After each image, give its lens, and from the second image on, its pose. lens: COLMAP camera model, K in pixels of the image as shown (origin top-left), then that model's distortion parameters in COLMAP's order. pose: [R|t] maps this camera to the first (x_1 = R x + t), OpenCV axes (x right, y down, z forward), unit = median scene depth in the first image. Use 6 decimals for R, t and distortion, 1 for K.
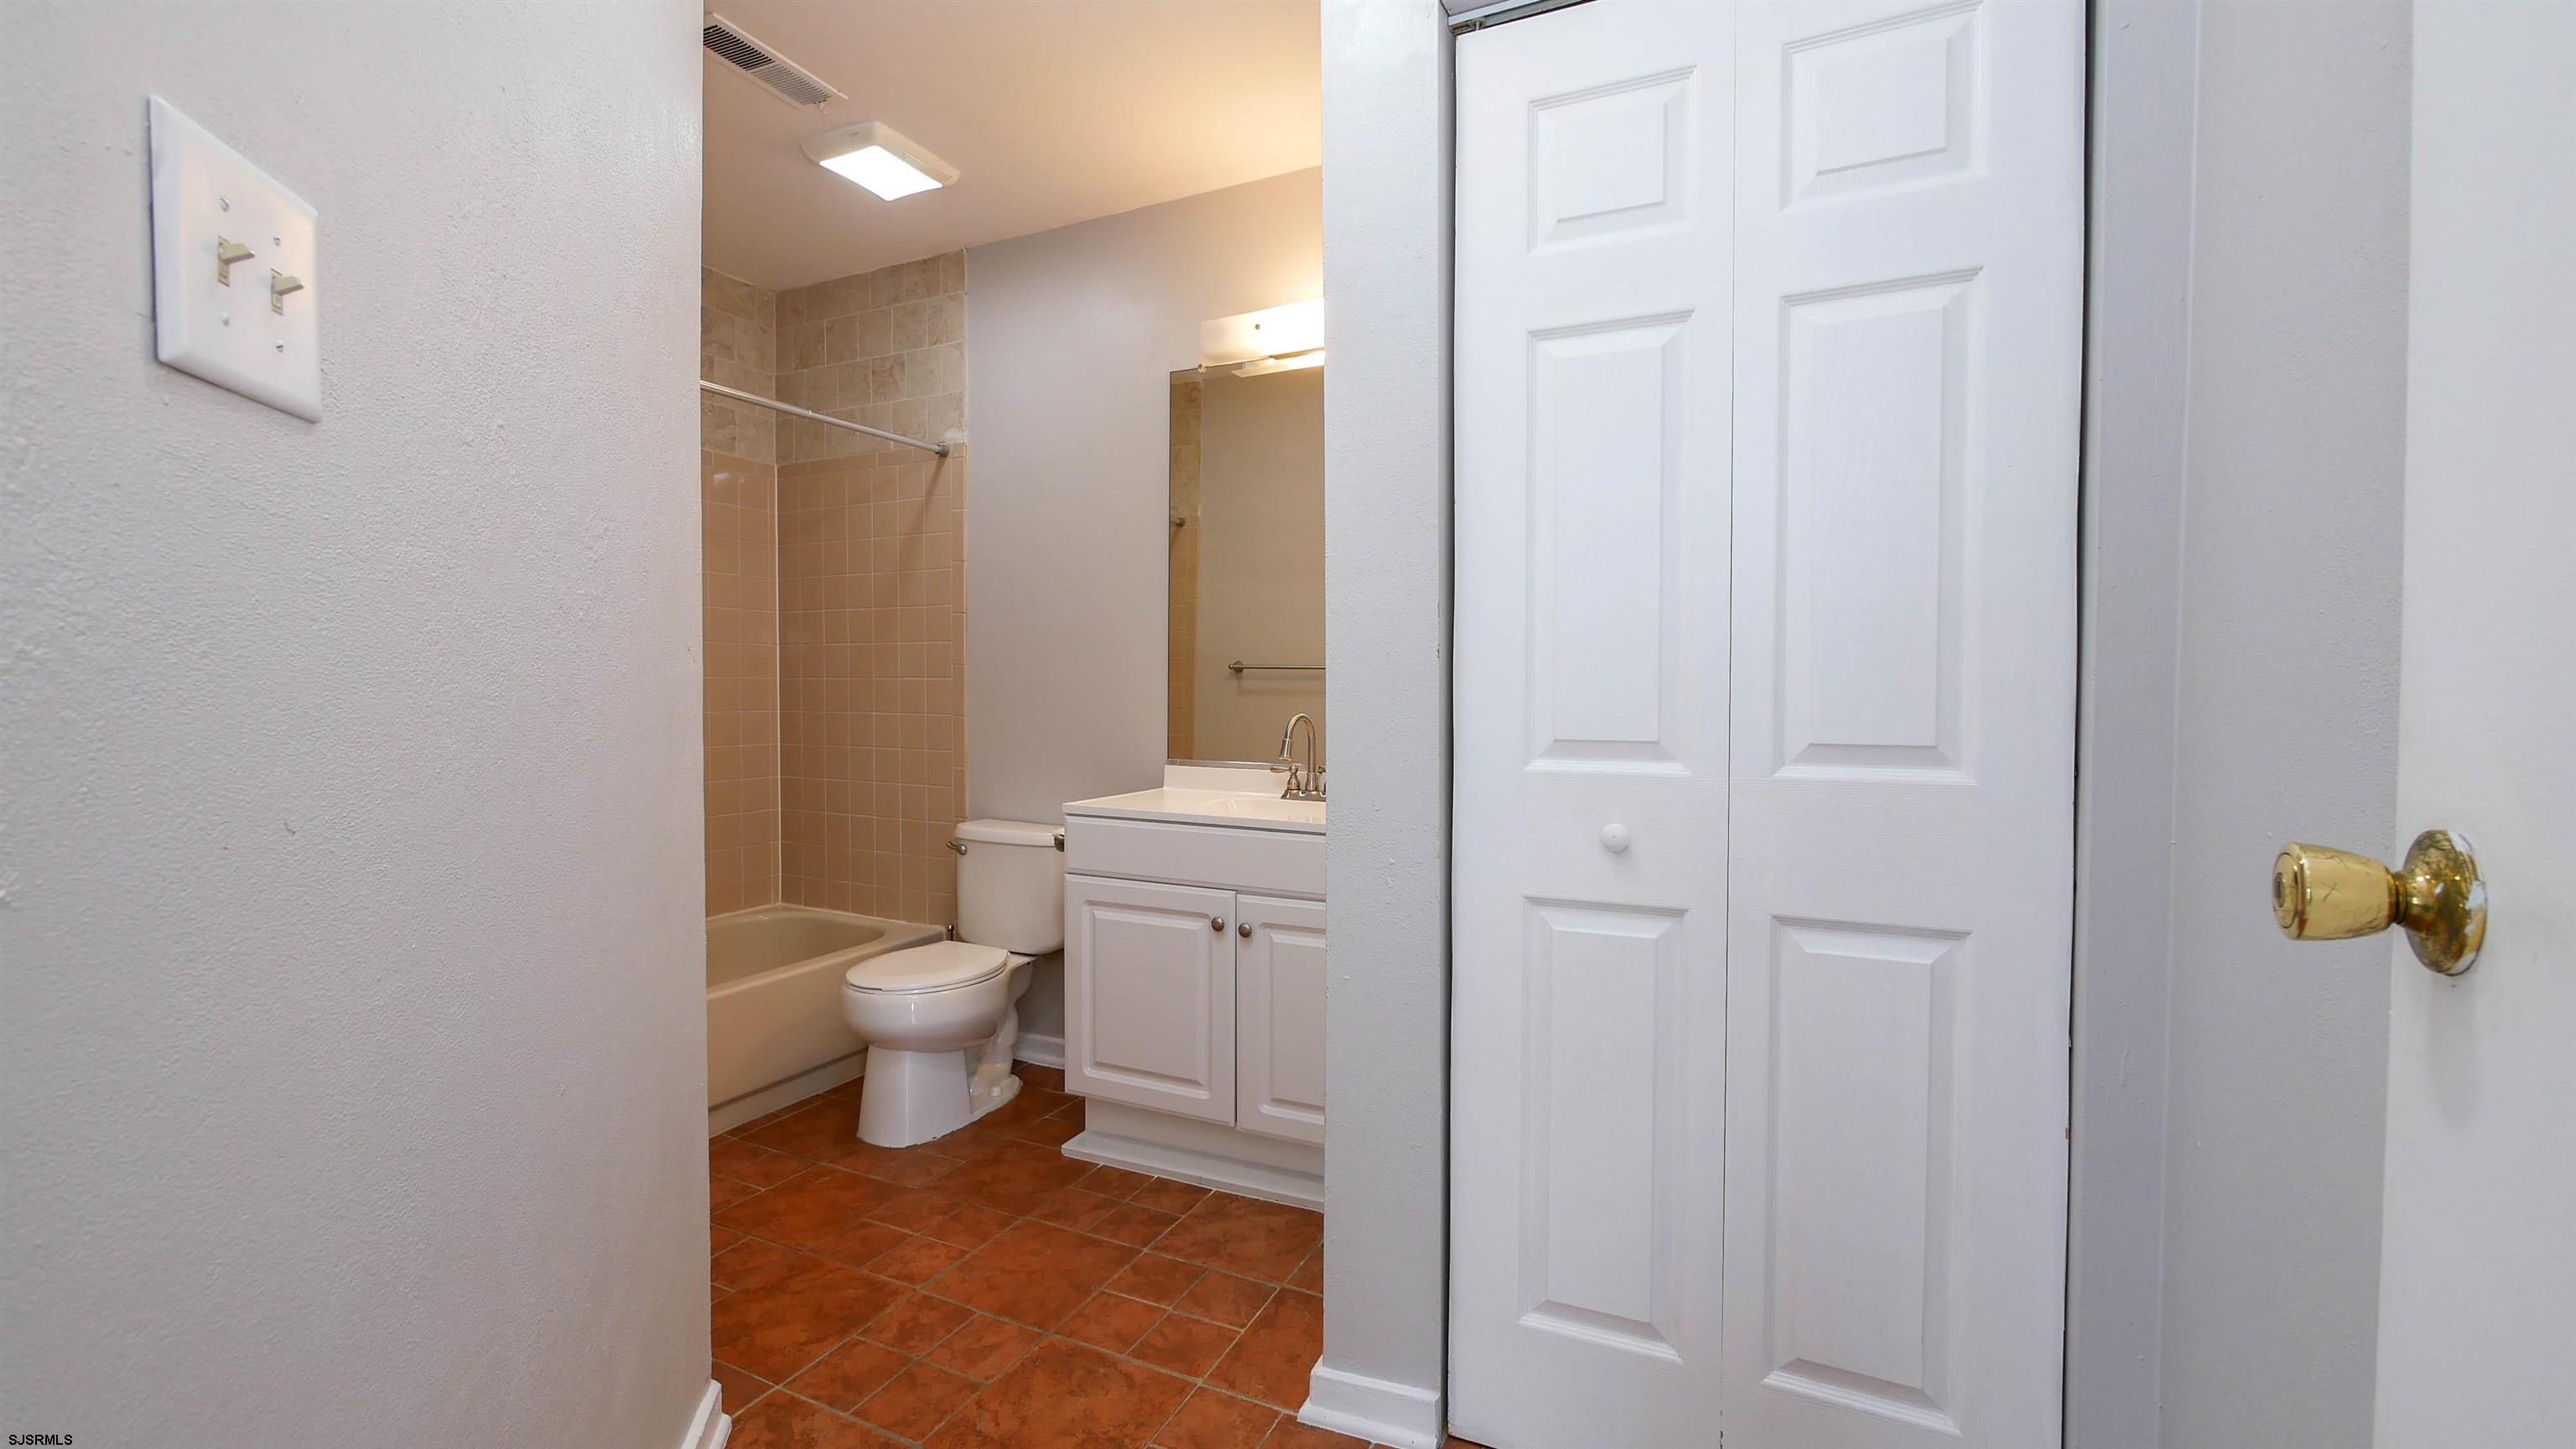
lens RADIAL K [[1061.0, 0, 1299.3], [0, 1061.0, 720.9], [0, 0, 1]] dist [-0.009498, 0.002225]
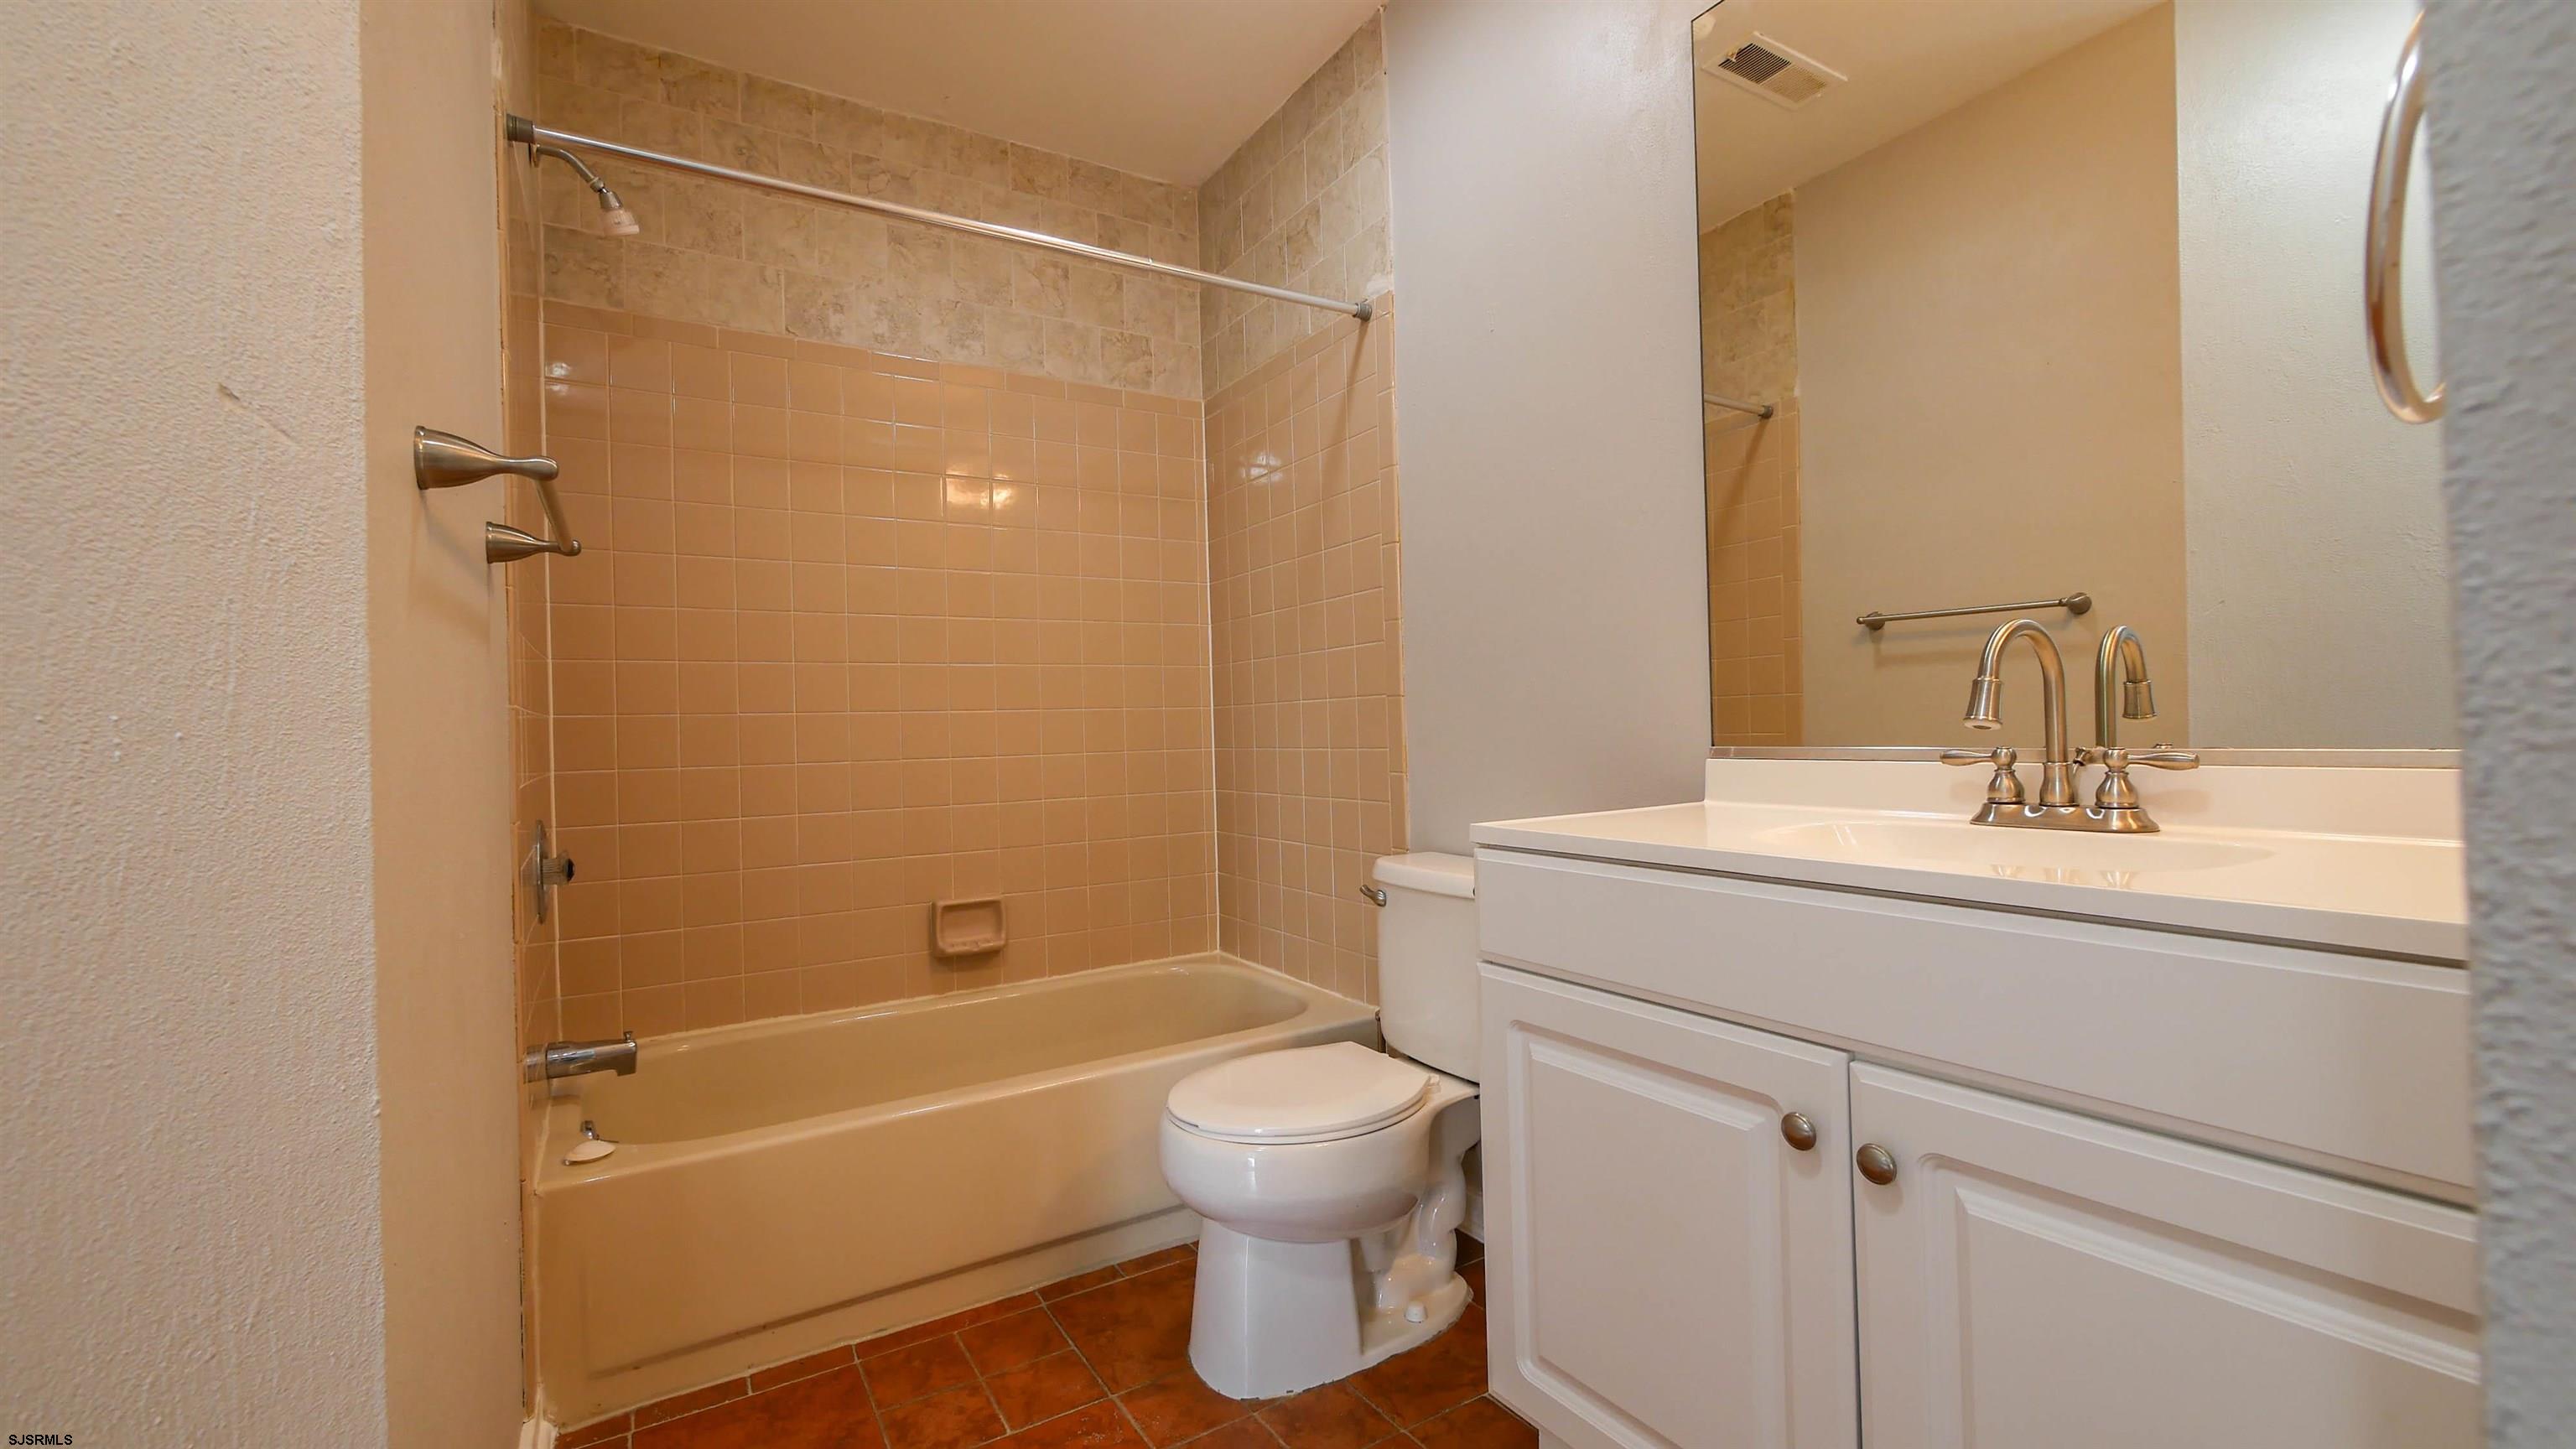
lens RADIAL K [[1061.0, 0, 1282.9], [0, 1061.0, 725.8], [0, 0, 1]] dist [-0.009498, 0.002225]
pose [[0.835176, -0.032685, -0.549011, -0.012424], [0.015830, 0.999248, -0.035408, 0.039215], [0.549756, 0.020881, 0.835065, 0.430568]]
